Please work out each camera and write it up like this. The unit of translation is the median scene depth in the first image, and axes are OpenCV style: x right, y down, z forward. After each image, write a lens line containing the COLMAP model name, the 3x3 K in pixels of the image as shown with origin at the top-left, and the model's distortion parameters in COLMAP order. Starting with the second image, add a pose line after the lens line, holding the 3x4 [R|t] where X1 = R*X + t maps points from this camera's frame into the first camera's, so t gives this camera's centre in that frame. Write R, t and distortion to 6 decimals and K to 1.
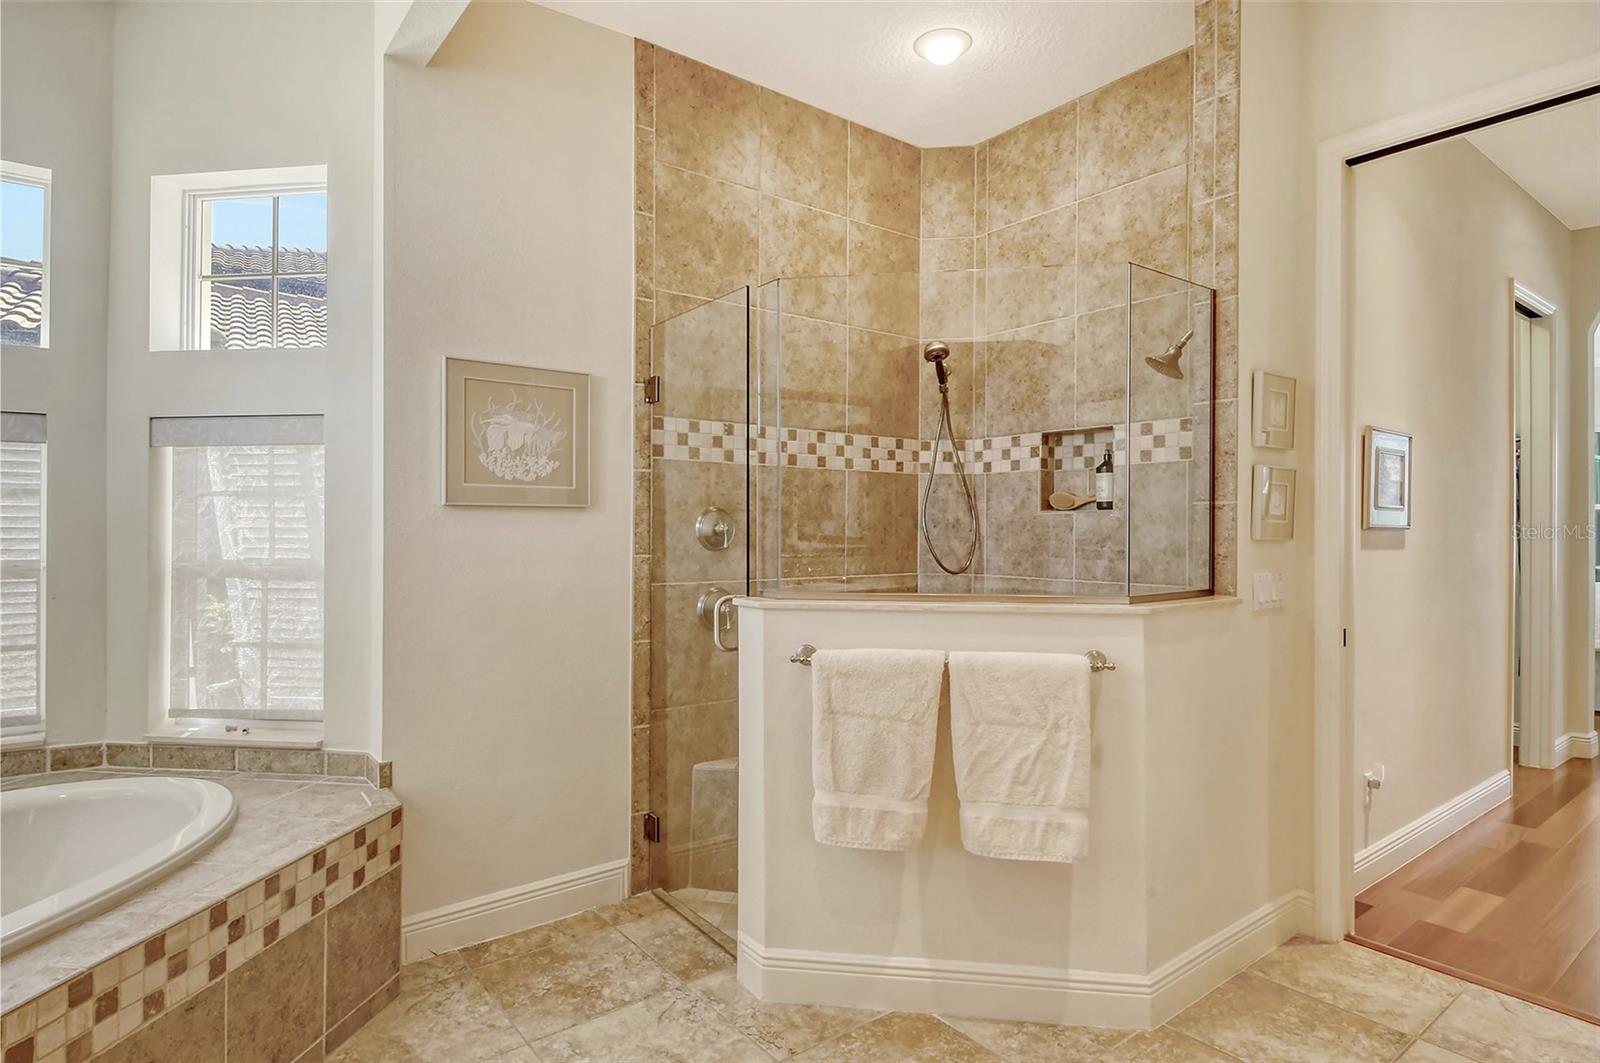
lens RADIAL K [[854.6, 0, 791.3], [0, 854.6, 516.5], [0, 0, 1]] dist [-0.001189, -0.017160]
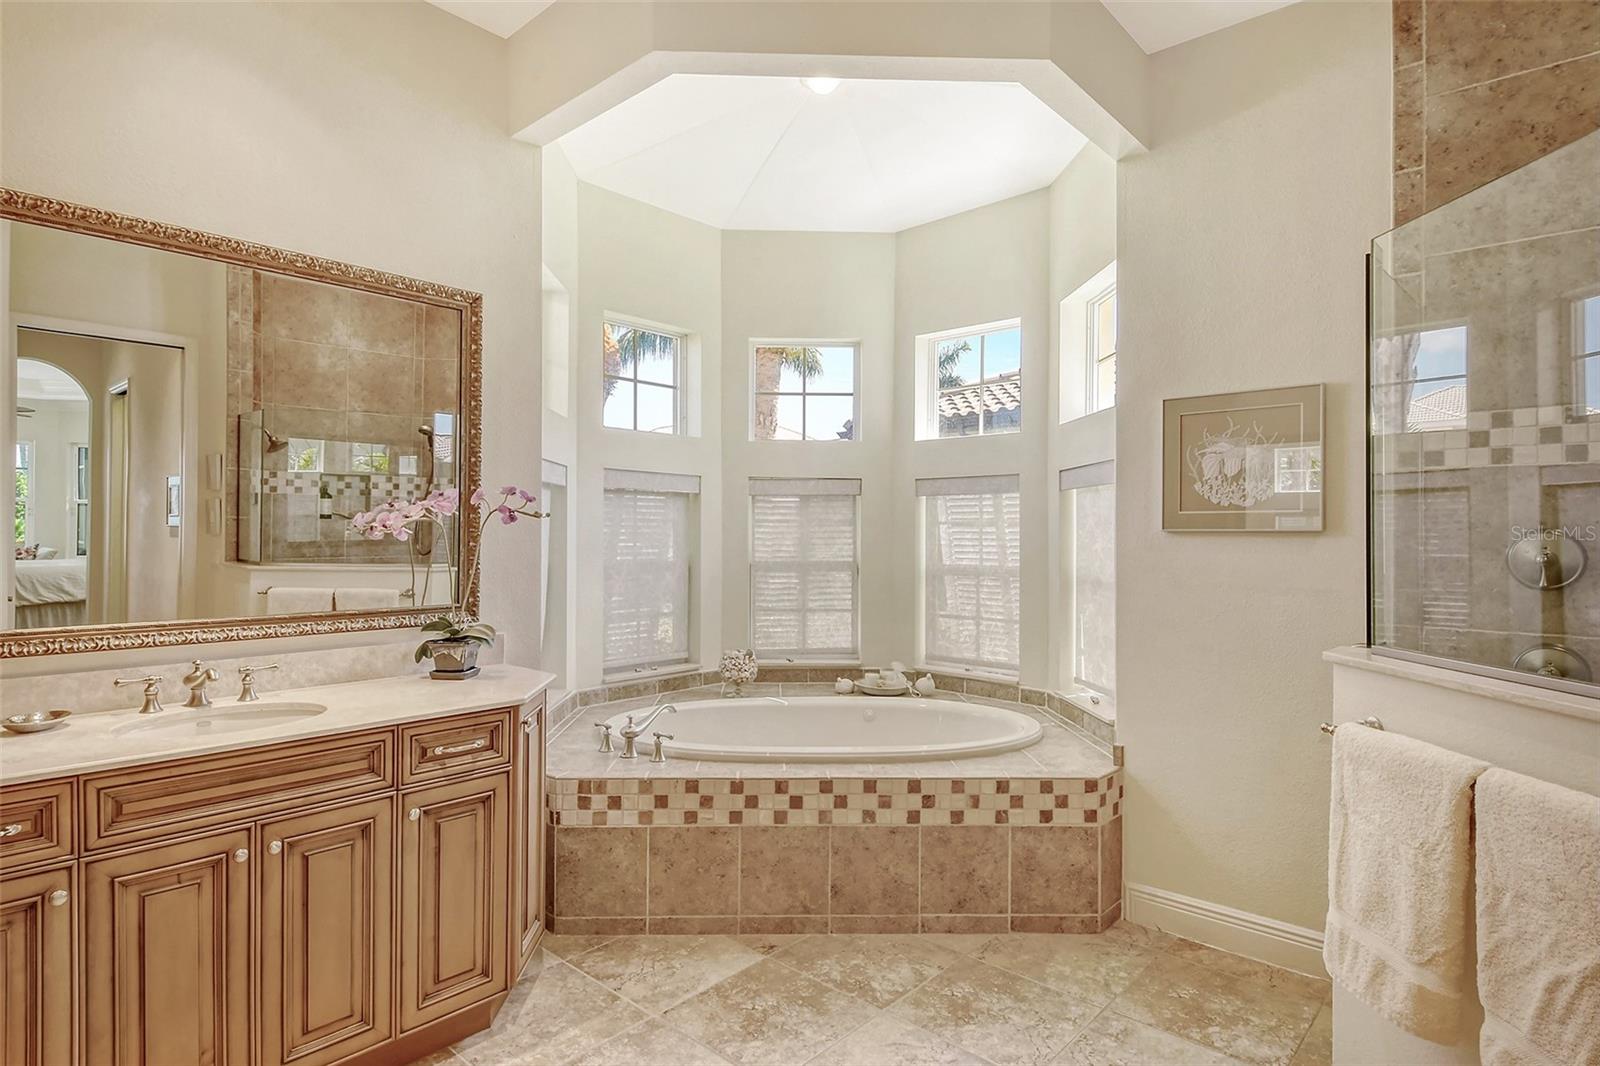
lens RADIAL K [[854.6, 0, 791.3], [0, 854.6, 518.0], [0, 0, 1]] dist [-0.001189, -0.017160]
pose [[0.152933, -0.018624, -0.988061, 0.735226], [0.008309, 0.999811, -0.017559, -0.018245], [0.988202, -0.005524, 0.153059, 0.402739]]
